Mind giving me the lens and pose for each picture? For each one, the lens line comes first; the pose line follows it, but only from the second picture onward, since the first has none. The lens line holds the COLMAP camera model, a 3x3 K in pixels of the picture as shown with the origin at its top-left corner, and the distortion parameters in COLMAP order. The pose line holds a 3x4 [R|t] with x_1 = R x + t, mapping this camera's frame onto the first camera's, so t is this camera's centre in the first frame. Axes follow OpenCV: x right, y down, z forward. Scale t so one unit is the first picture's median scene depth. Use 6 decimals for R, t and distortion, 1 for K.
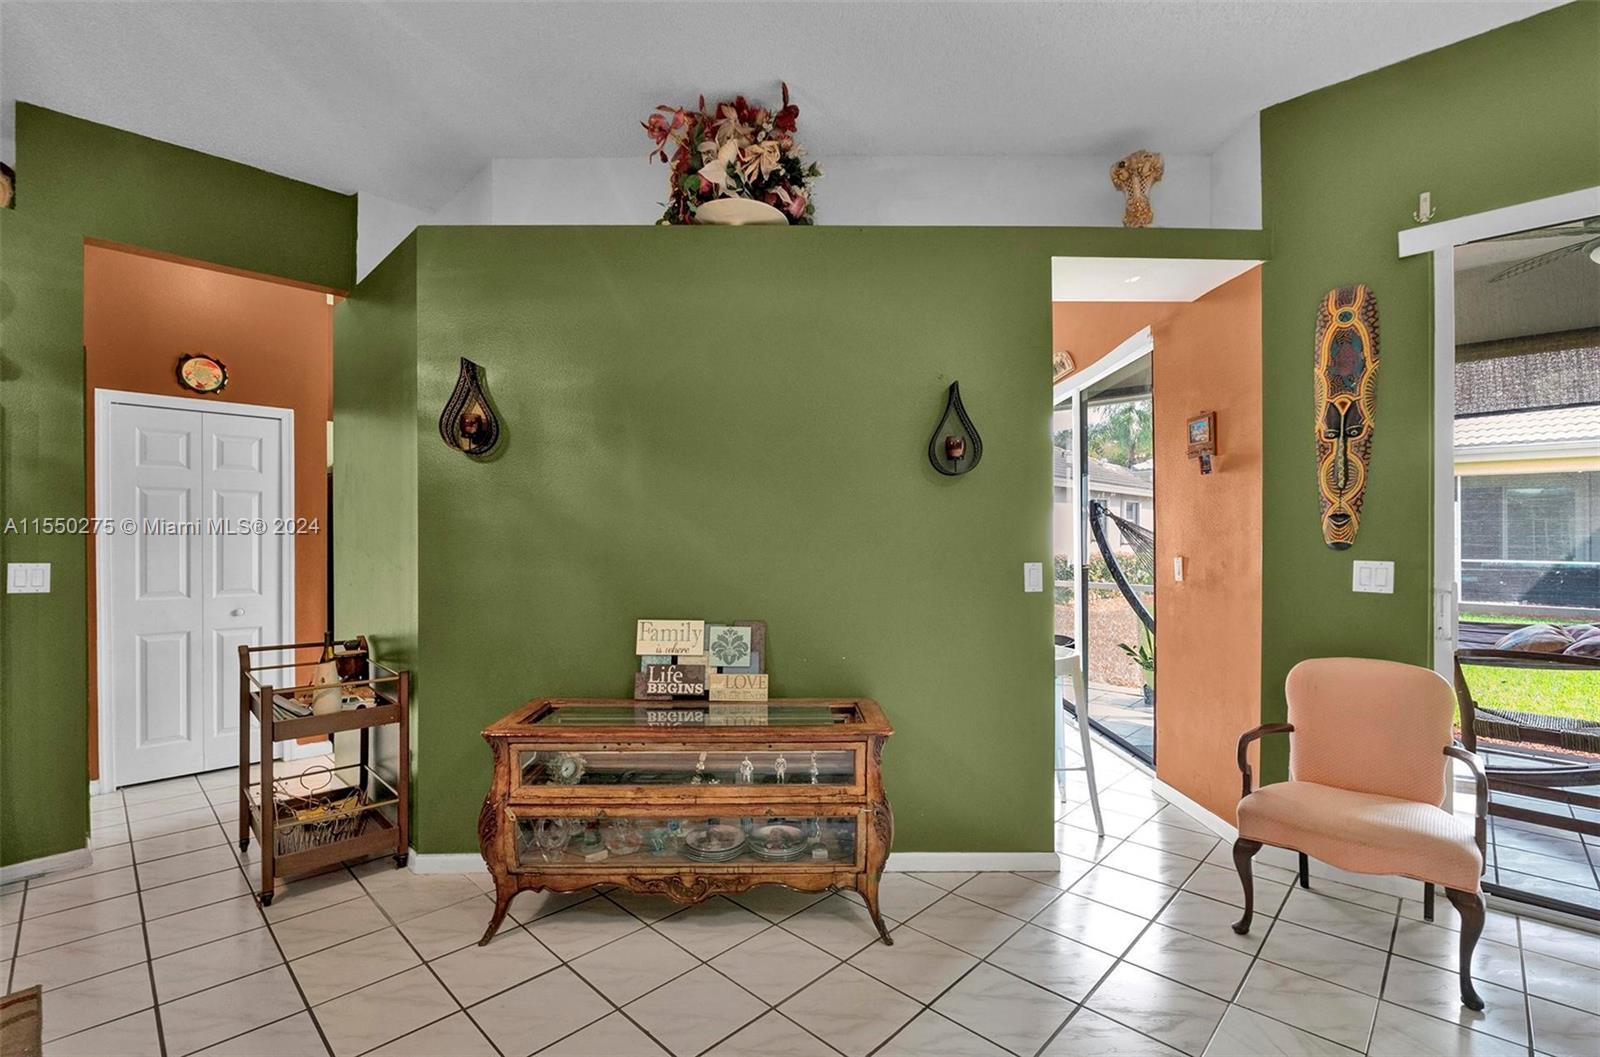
lens RADIAL K [[702.9, 0, 797.1], [0, 702.9, 536.7], [0, 0, 1]] dist [0.011582, -0.003743]
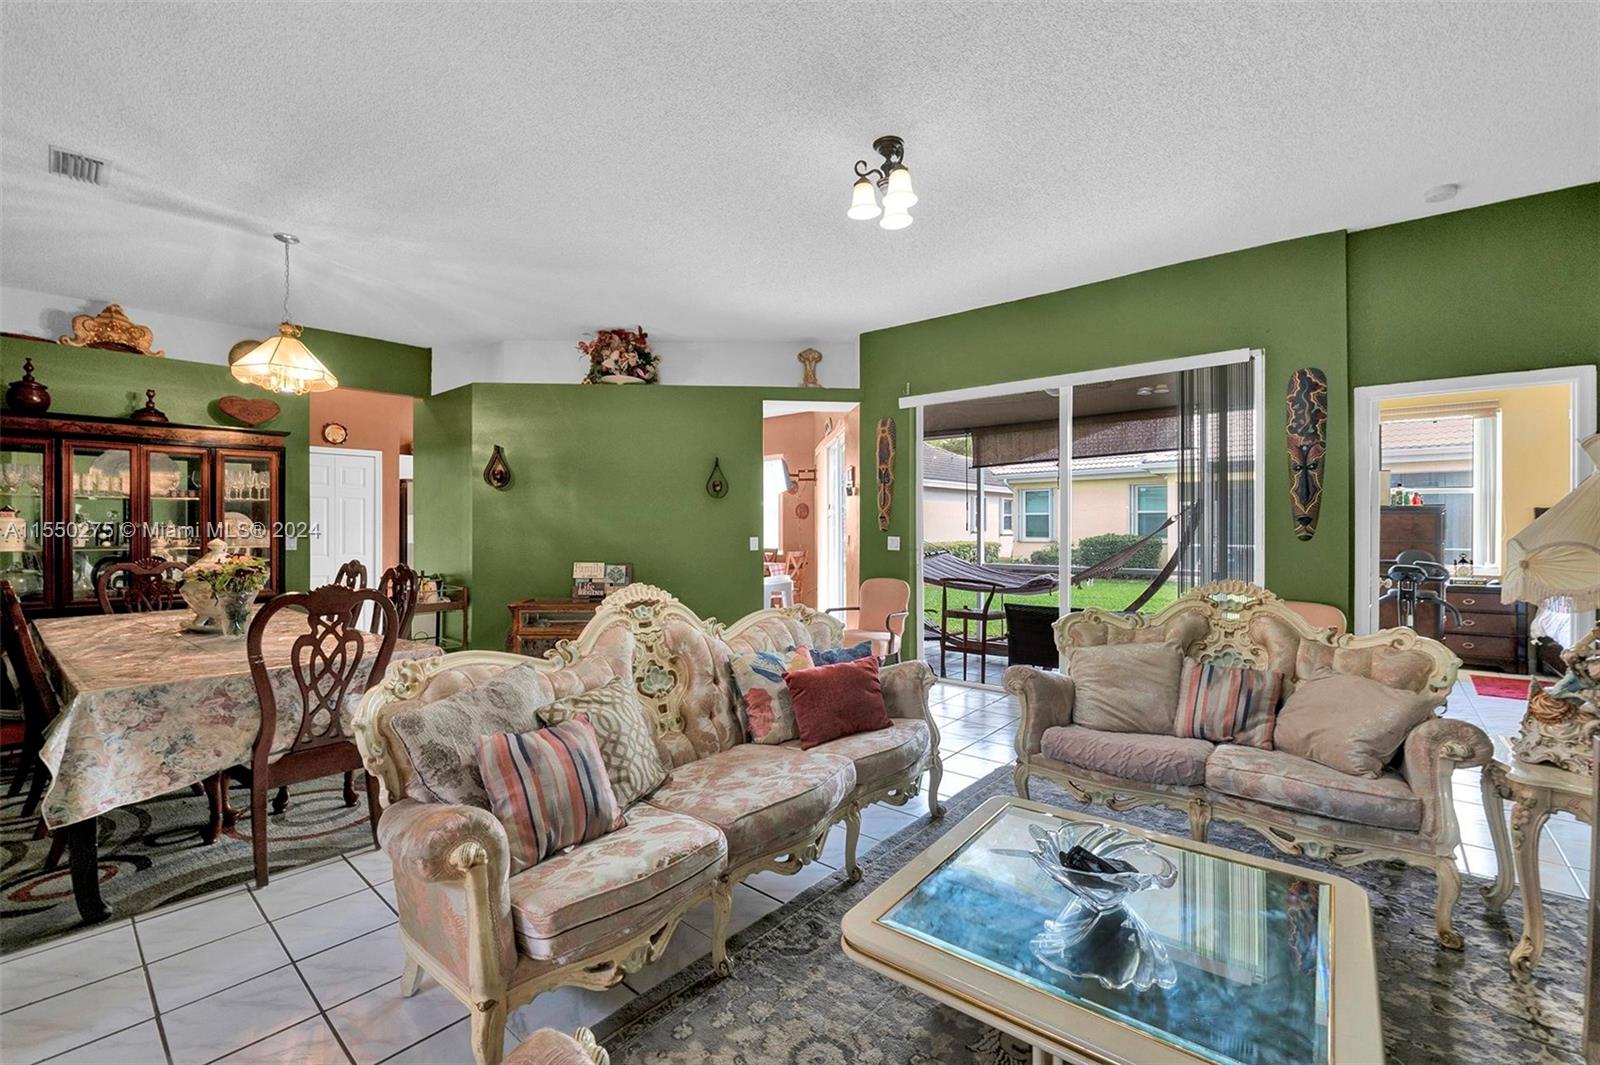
lens RADIAL K [[702.9, 0, 810.9], [0, 702.9, 533.5], [0, 0, 1]] dist [0.011582, -0.003743]
pose [[0.998557, 0.004933, 0.053467, 0.401195], [-0.005233, 0.999971, 0.005473, 0.011439], [-0.053438, -0.005745, 0.998555, -1.257906]]
